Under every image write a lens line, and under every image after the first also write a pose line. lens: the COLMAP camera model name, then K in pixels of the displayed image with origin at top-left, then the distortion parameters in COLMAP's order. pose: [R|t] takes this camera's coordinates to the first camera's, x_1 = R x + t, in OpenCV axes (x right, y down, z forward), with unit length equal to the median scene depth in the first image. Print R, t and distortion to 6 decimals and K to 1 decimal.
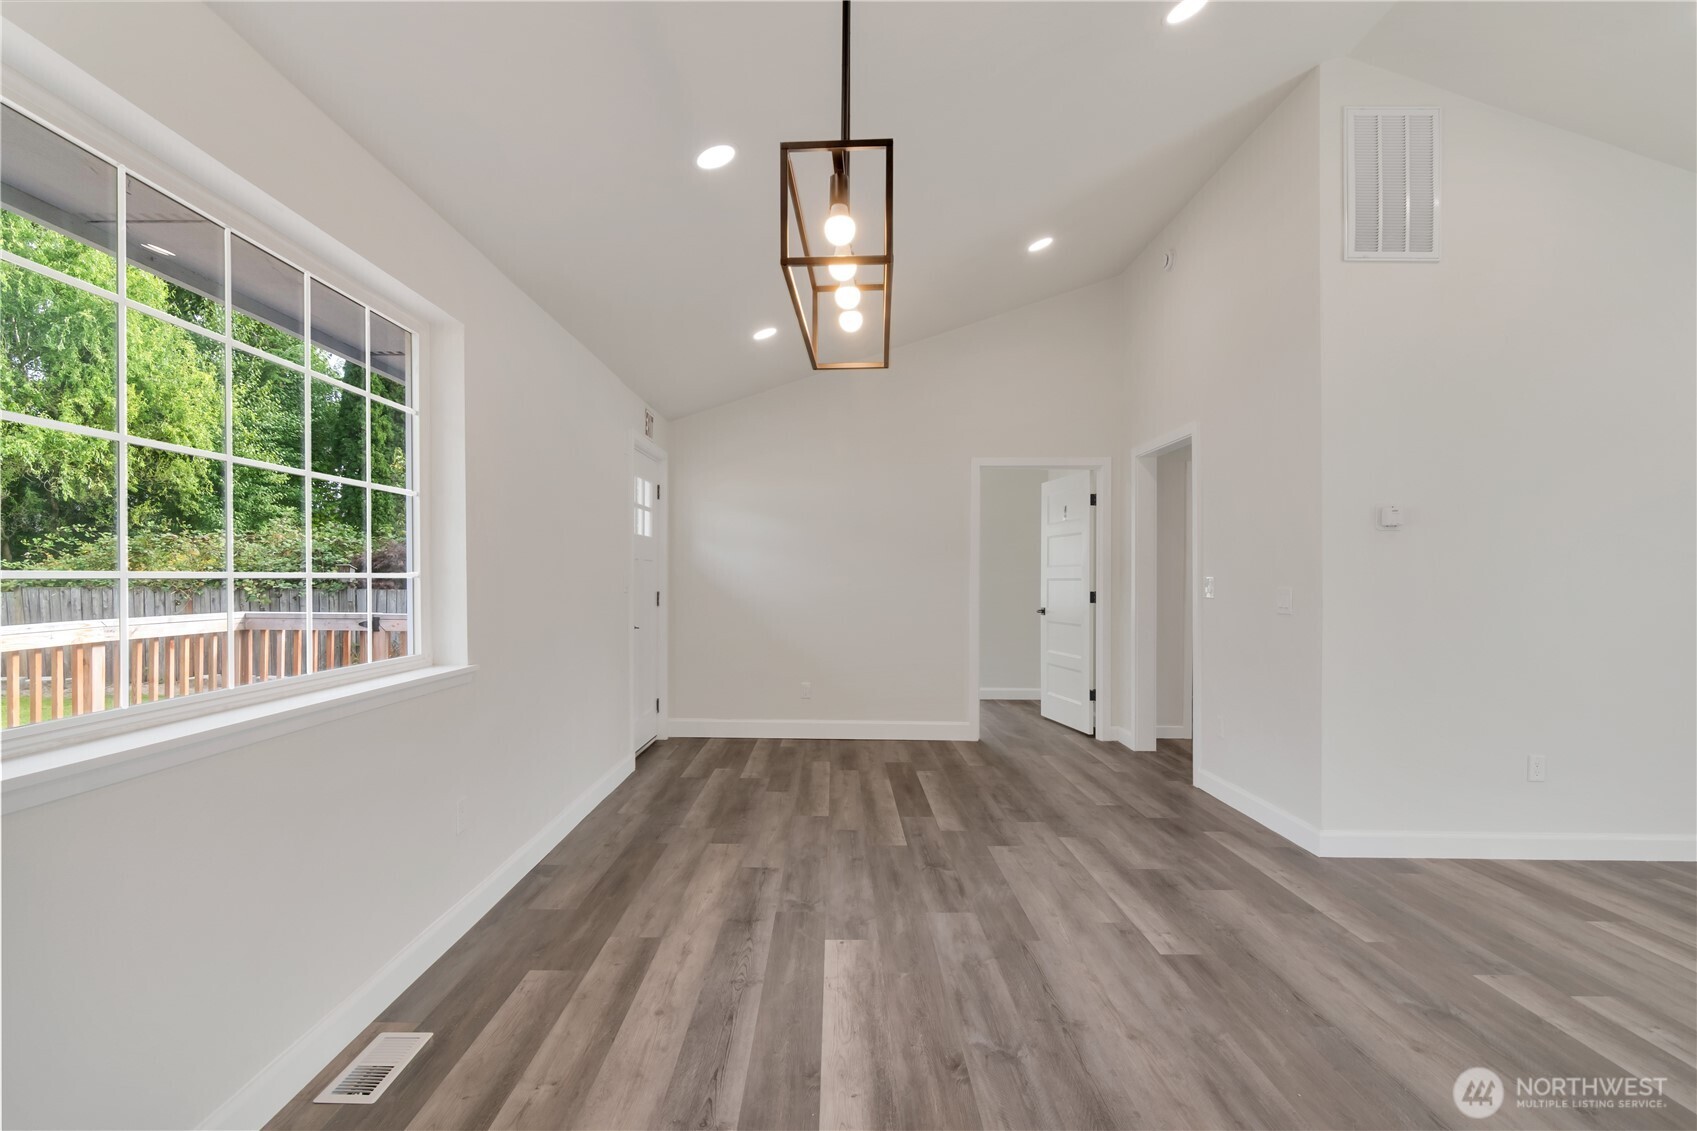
lens RADIAL K [[871.5, 0, 845.8], [0, 871.5, 577.3], [0, 0, 1]] dist [0.000451, 0.000043]
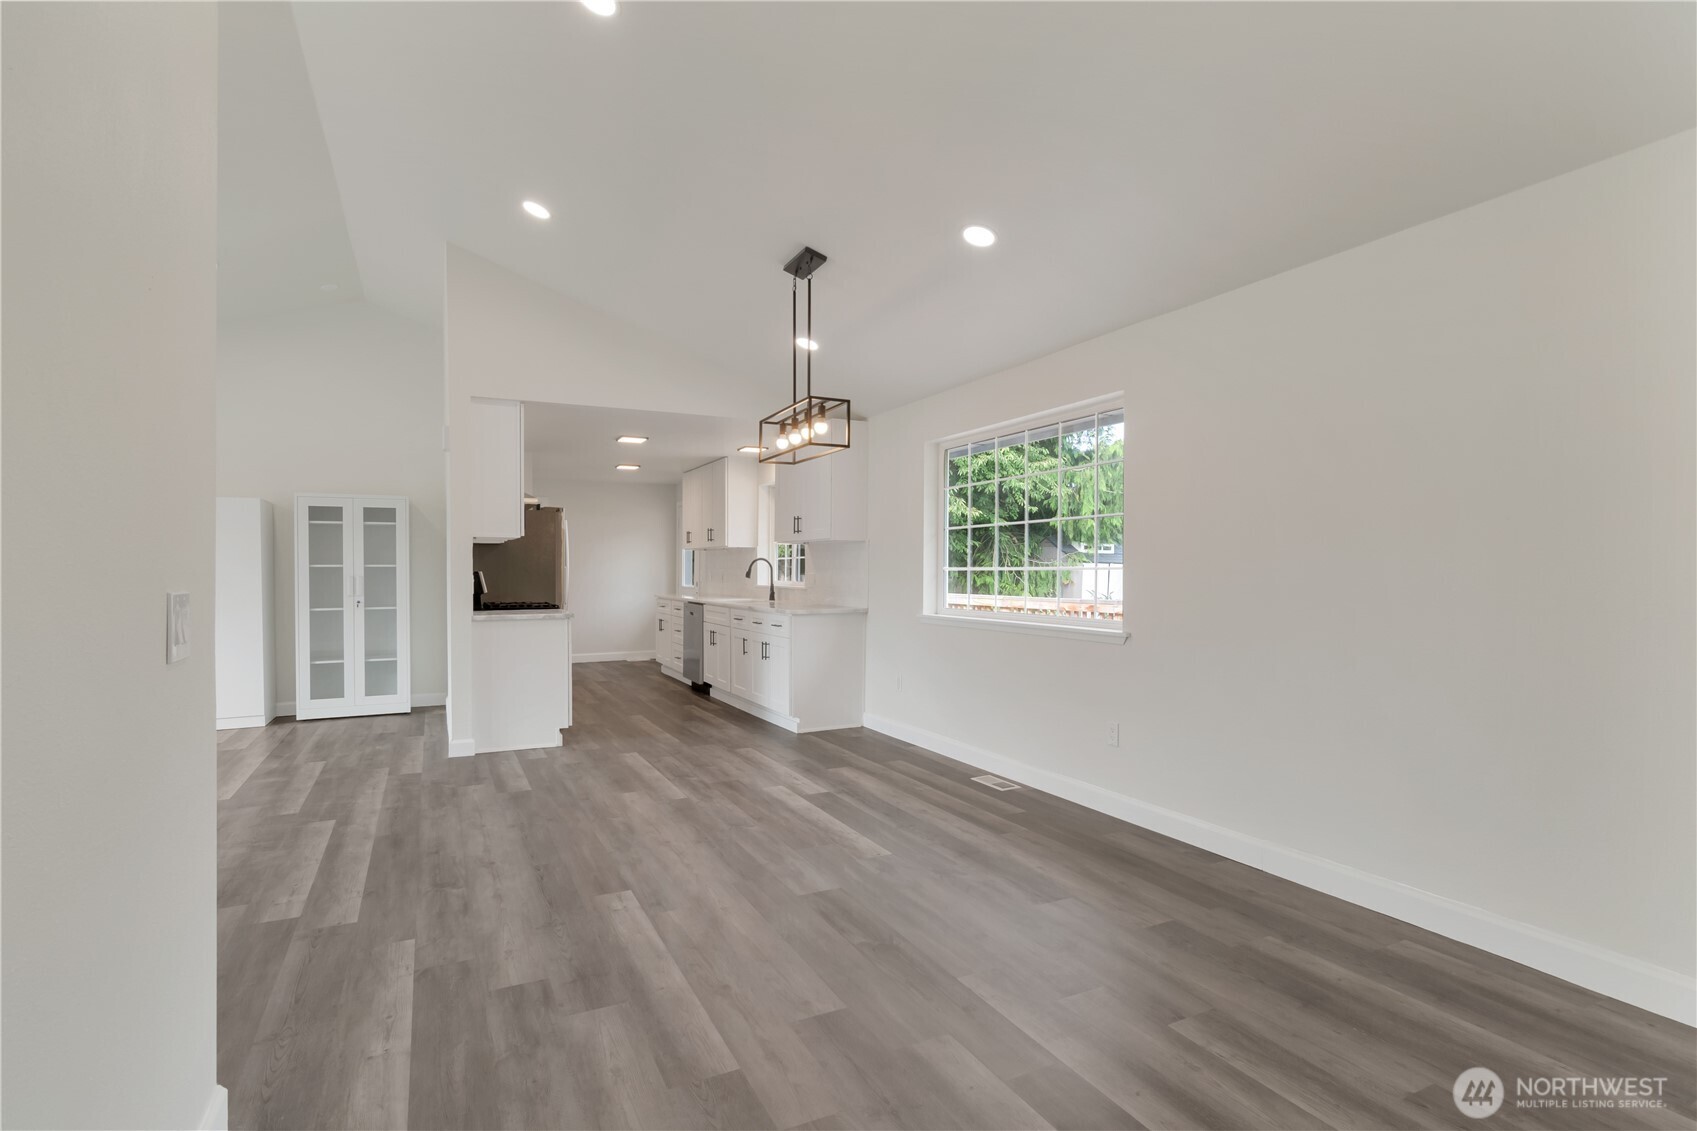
lens RADIAL K [[871.5, 0, 845.8], [0, 871.5, 577.3], [0, 0, 1]] dist [0.000451, 0.000043]
pose [[-0.907183, 0.000625, -0.420736, 0.571886], [-0.002877, 0.999966, 0.007690, -0.000248], [0.420727, 0.008187, -0.907150, 2.109191]]
